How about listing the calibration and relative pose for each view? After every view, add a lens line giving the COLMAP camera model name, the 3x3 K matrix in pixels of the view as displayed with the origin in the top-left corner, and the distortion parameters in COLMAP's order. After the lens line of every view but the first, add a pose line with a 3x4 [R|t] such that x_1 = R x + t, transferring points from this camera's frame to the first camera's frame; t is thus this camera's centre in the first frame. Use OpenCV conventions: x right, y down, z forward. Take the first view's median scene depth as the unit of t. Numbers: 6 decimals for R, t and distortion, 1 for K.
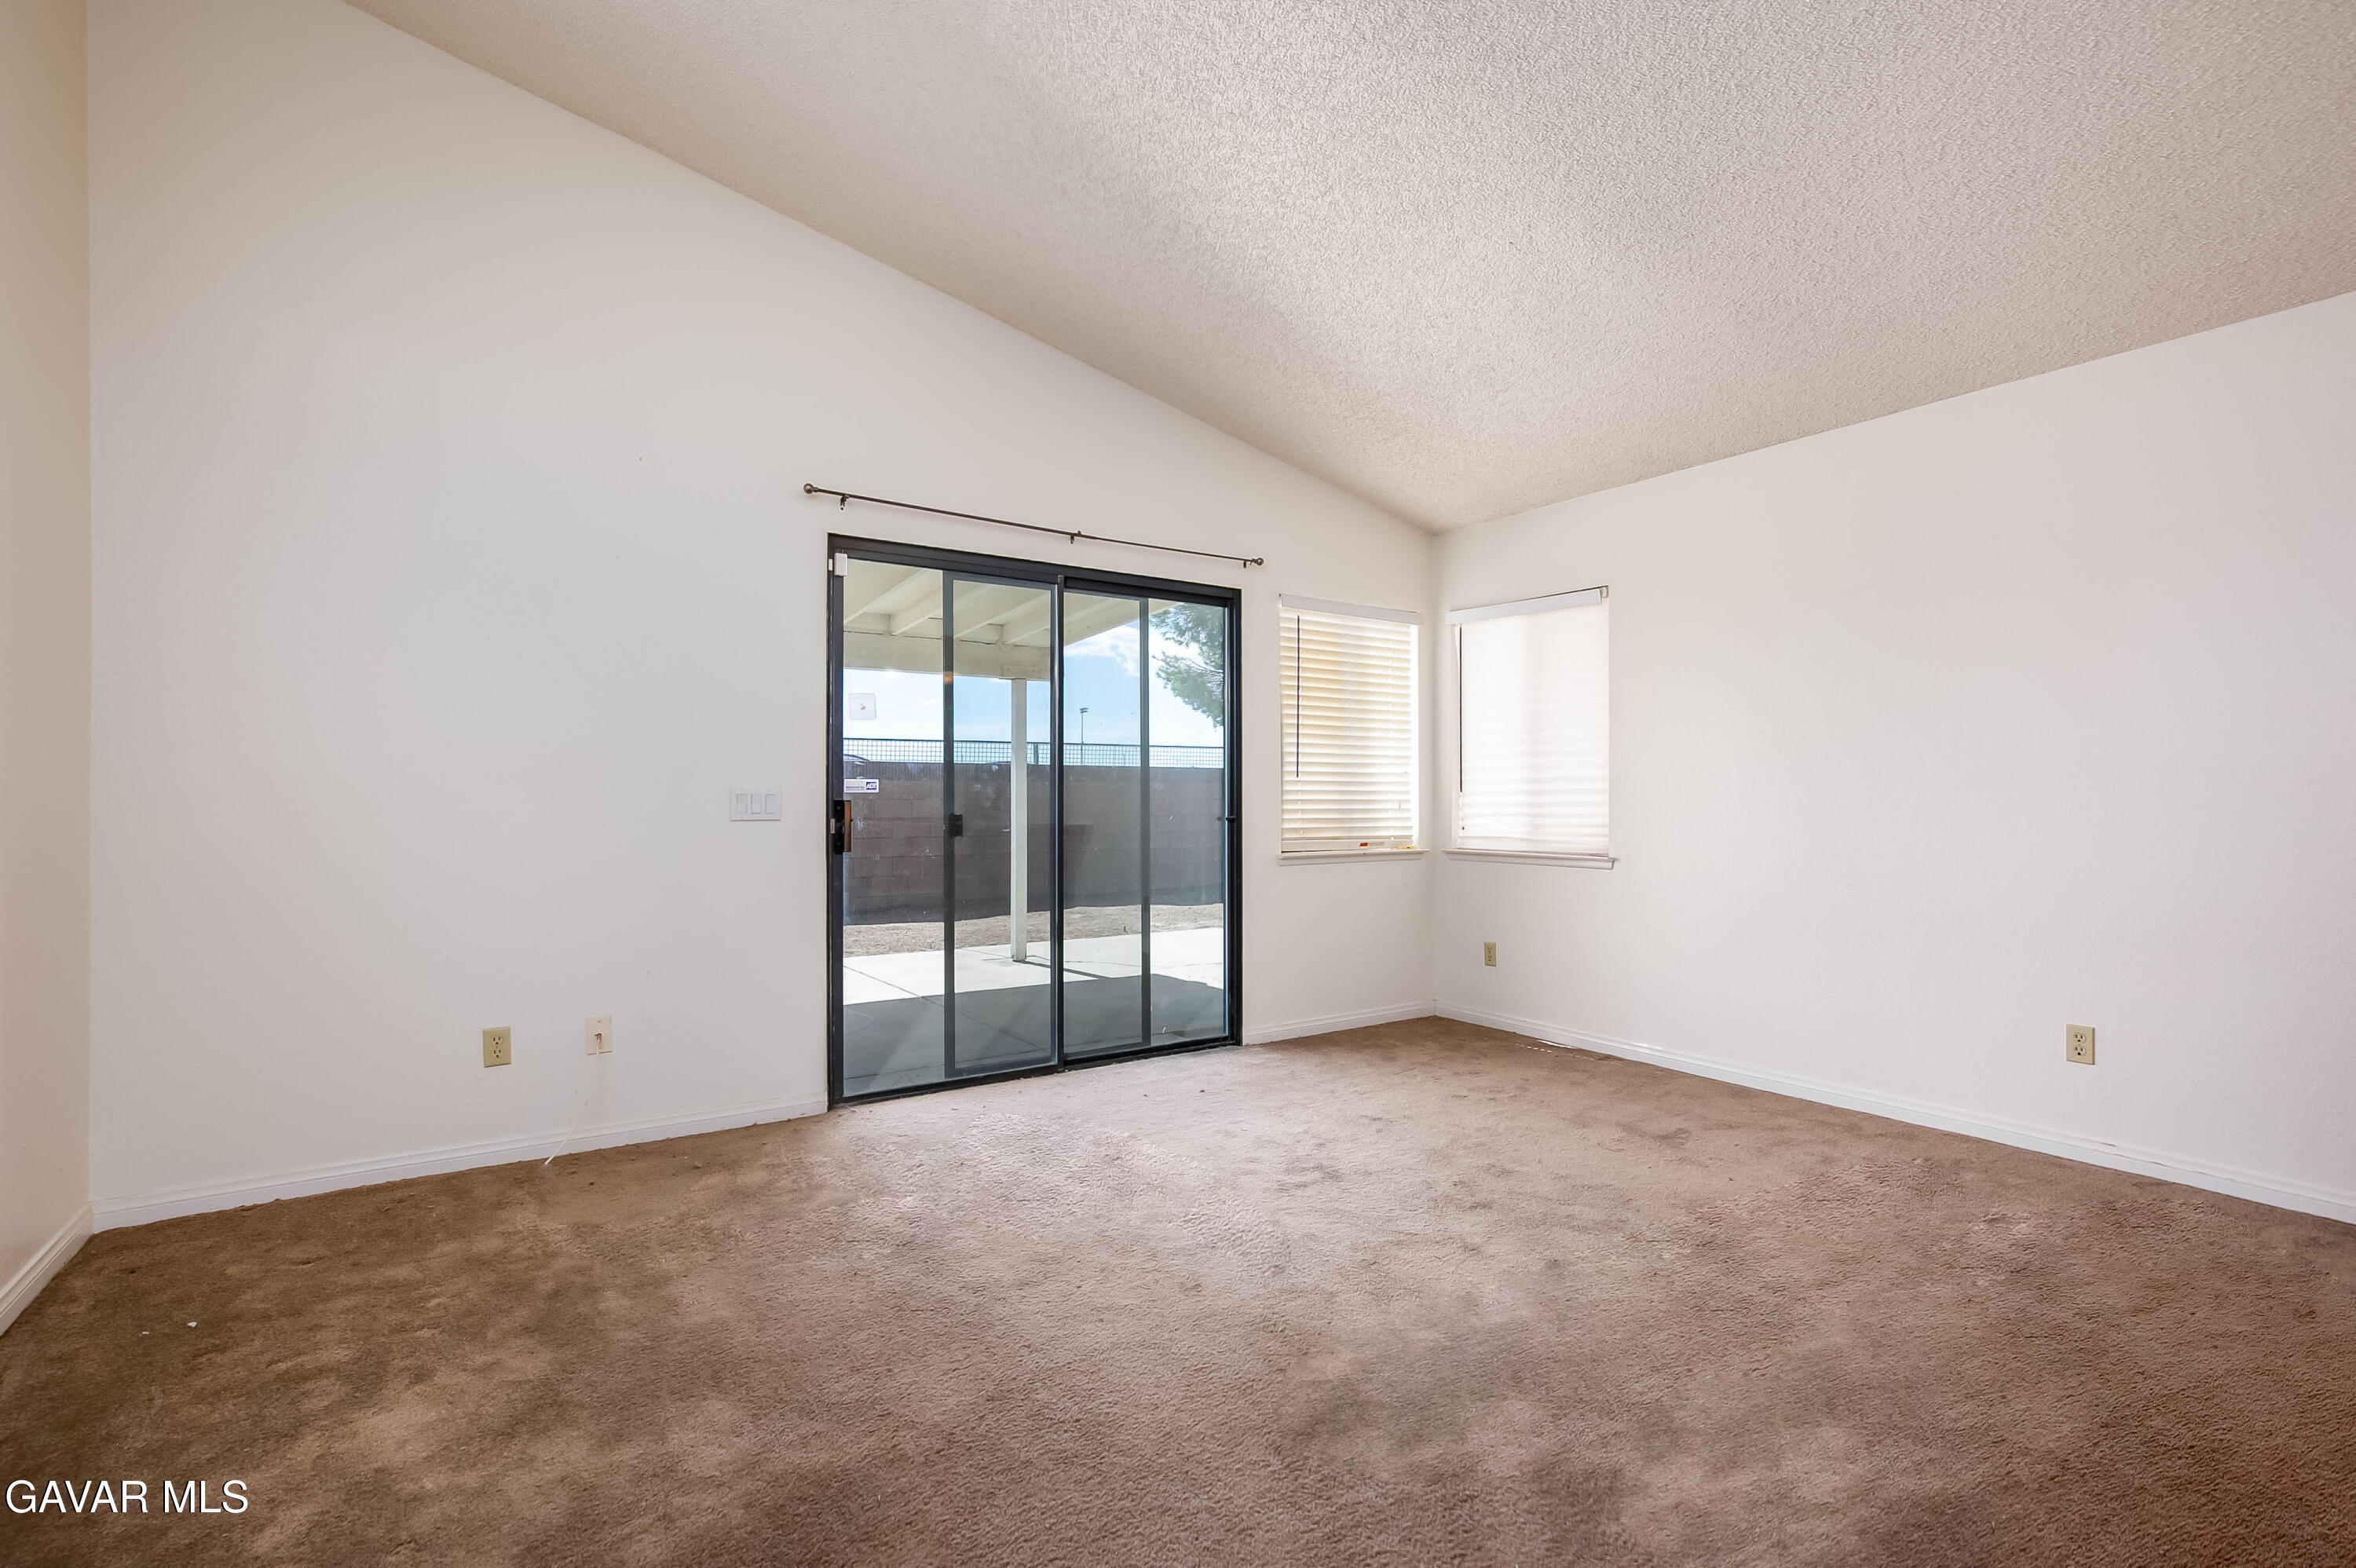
lens RADIAL K [[1085.2, 0, 1178.0], [0, 1085.2, 784.0], [0, 0, 1]] dist [-0.014207, 0.000514]
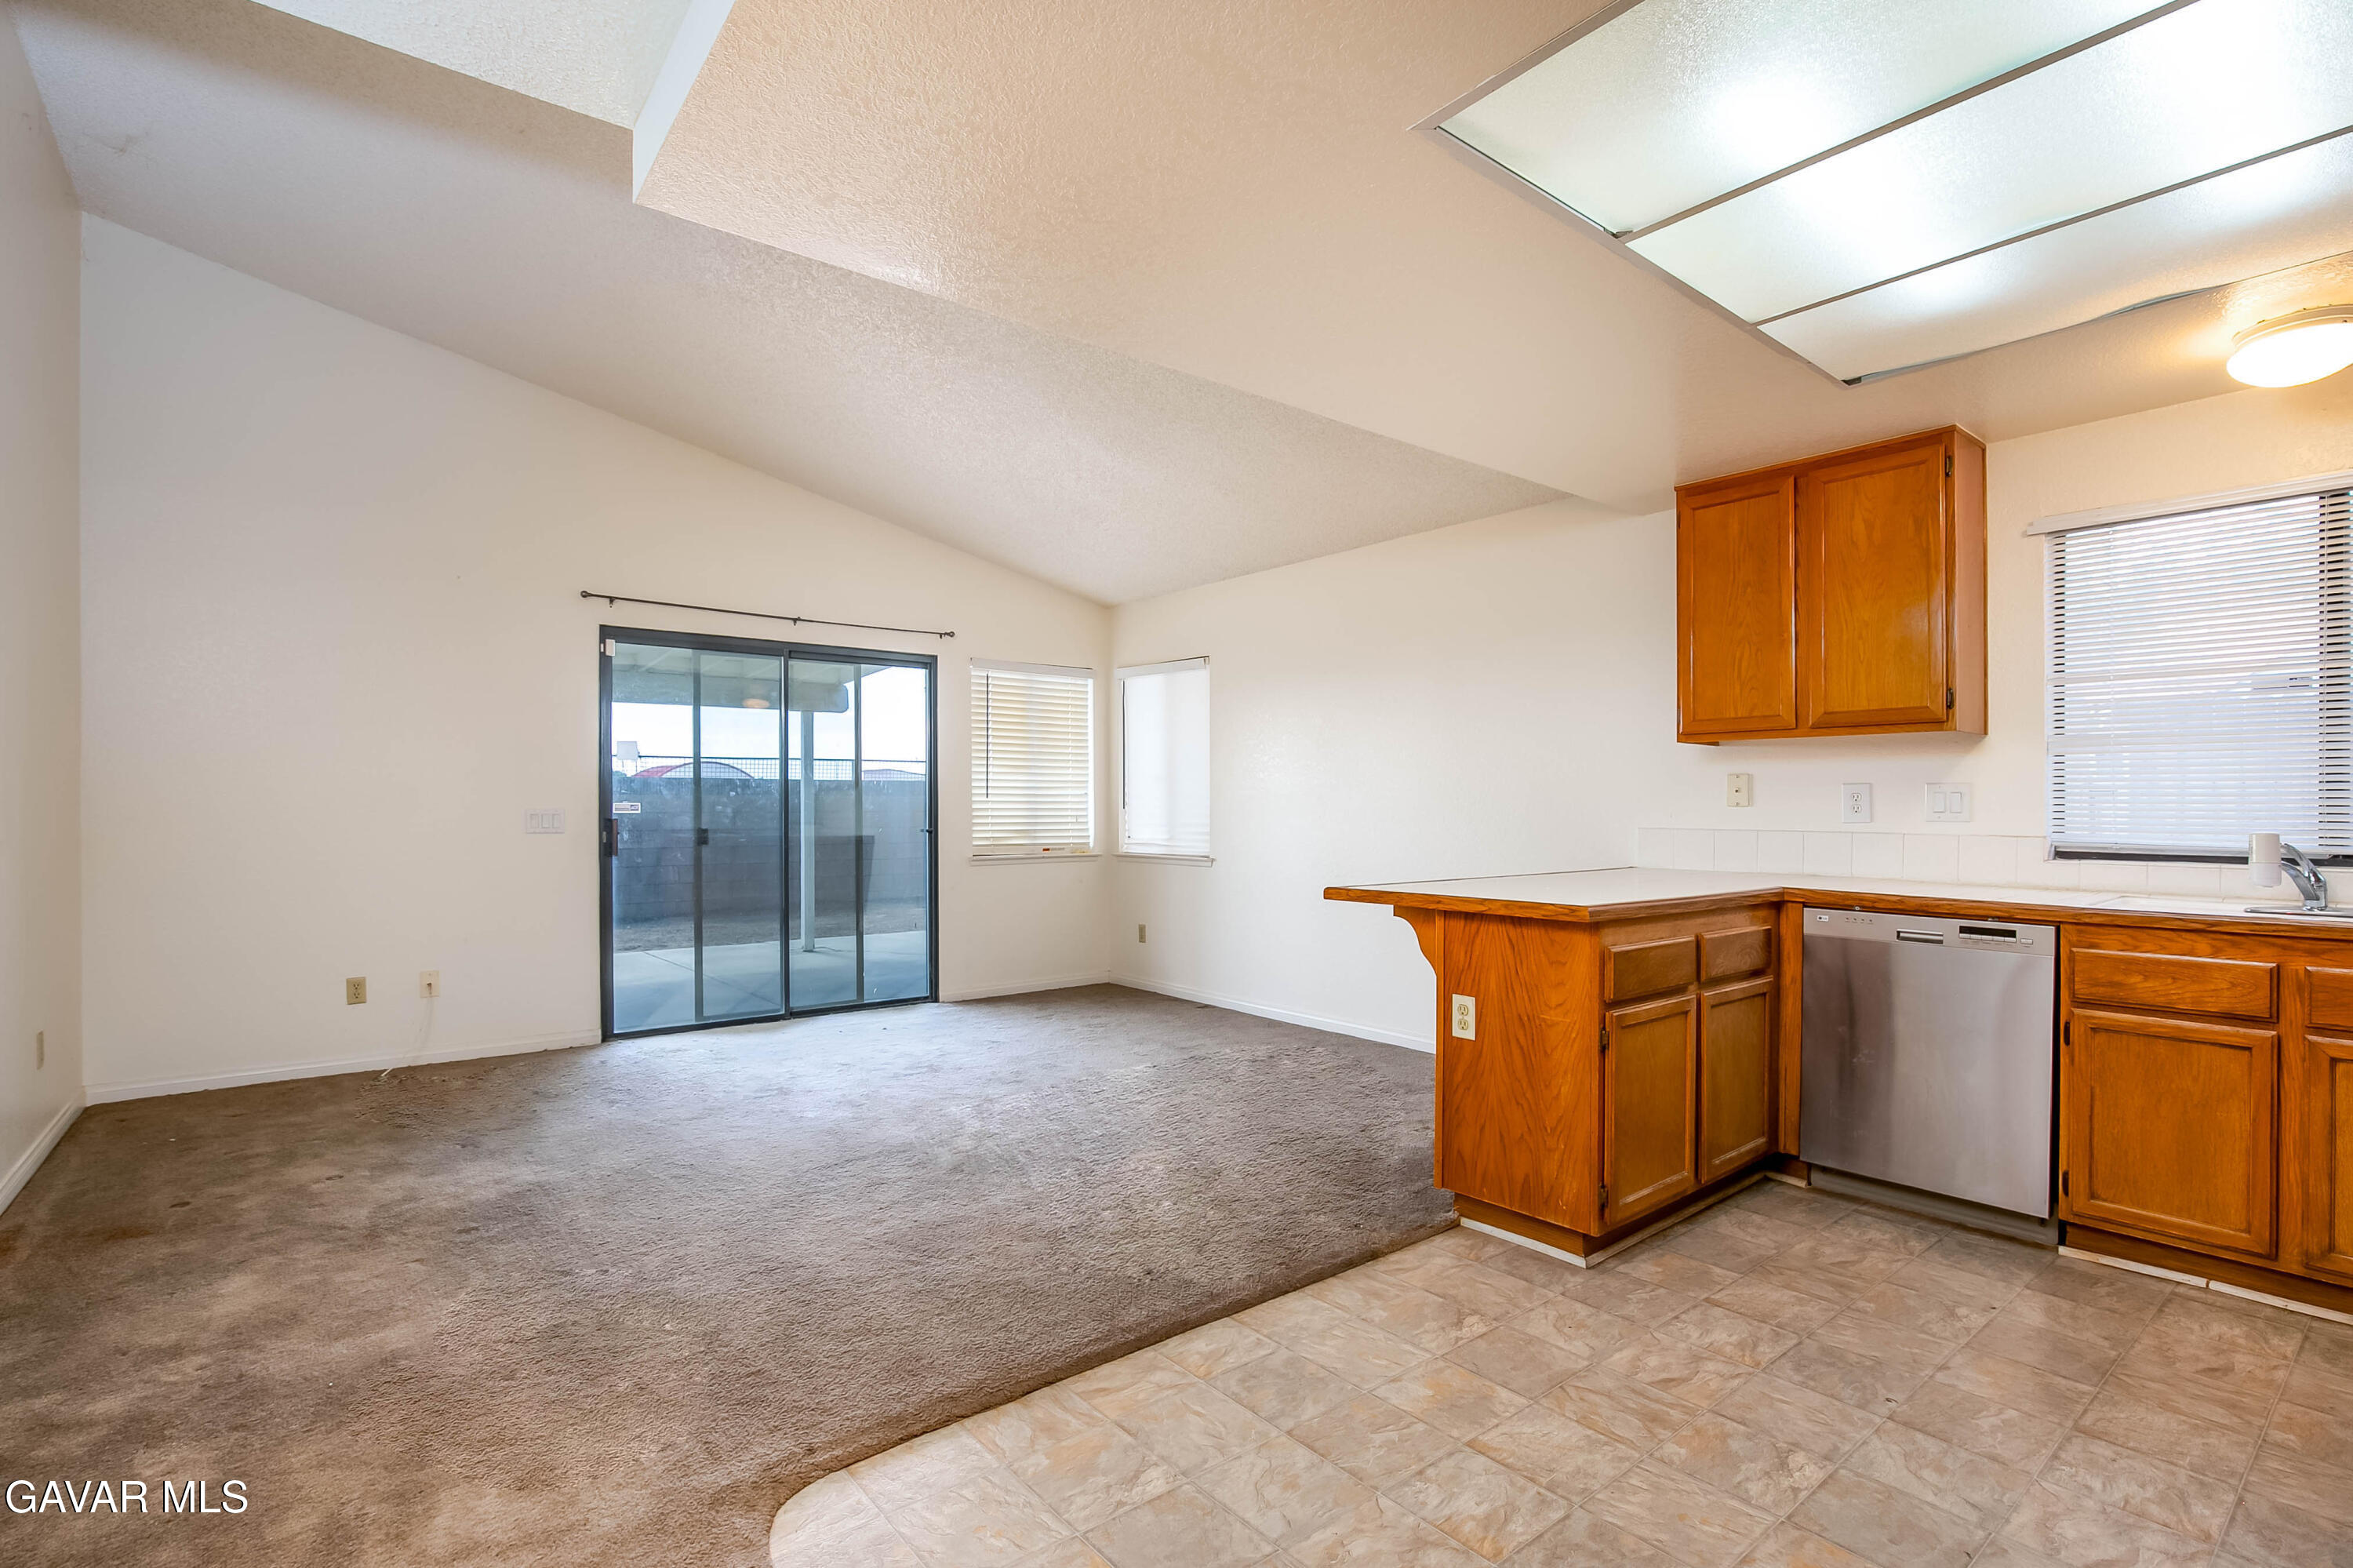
lens RADIAL K [[1096.1, 0, 1136.2], [0, 1096.1, 800.2], [0, 0, 1]] dist [-0.036775, 0.009537]
pose [[0.997300, -0.002115, 0.073409, 0.241241], [0.001498, 0.999963, 0.008461, -0.018139], [-0.073424, -0.008328, 0.997266, -0.406152]]
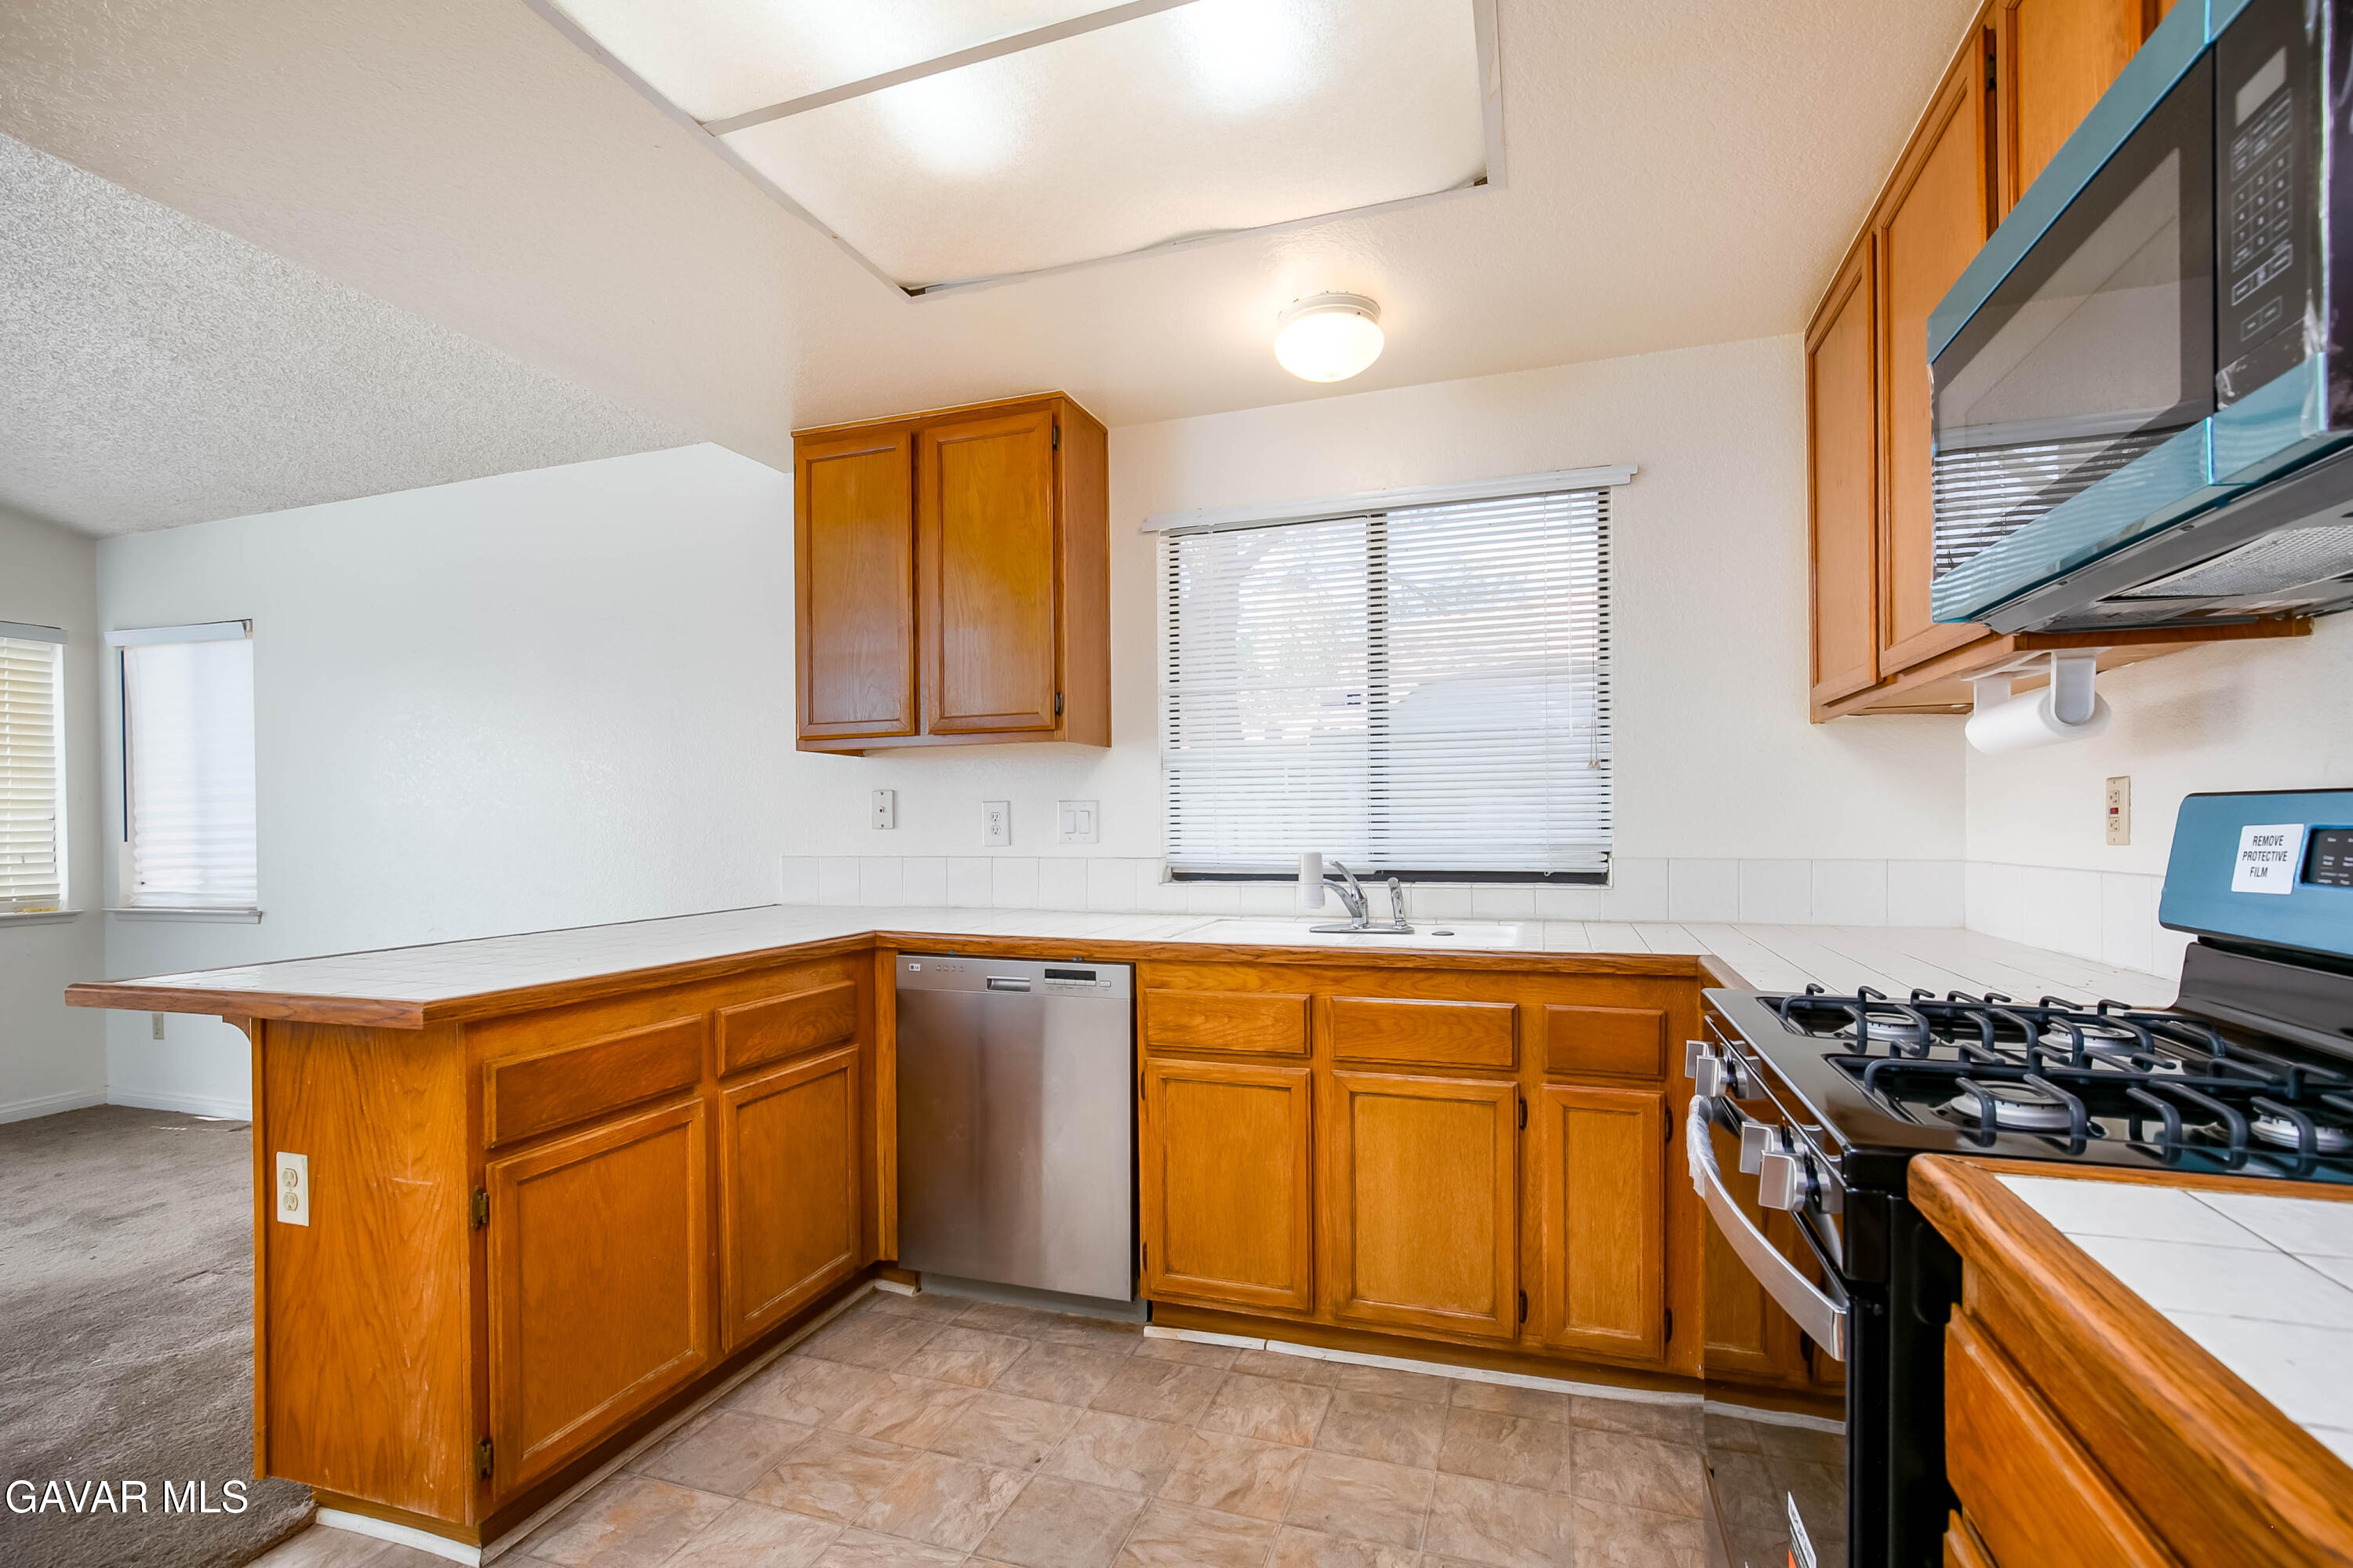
lens RADIAL K [[1080.2, 0, 1183.5], [0, 1080.2, 831.0], [0, 0, 1]] dist [-0.009215, 0.000239]
pose [[0.788993, -0.019279, 0.614100, 0.539002], [0.007576, 0.999737, 0.021652, -0.017781], [-0.614356, -0.012431, 0.788931, -0.254354]]
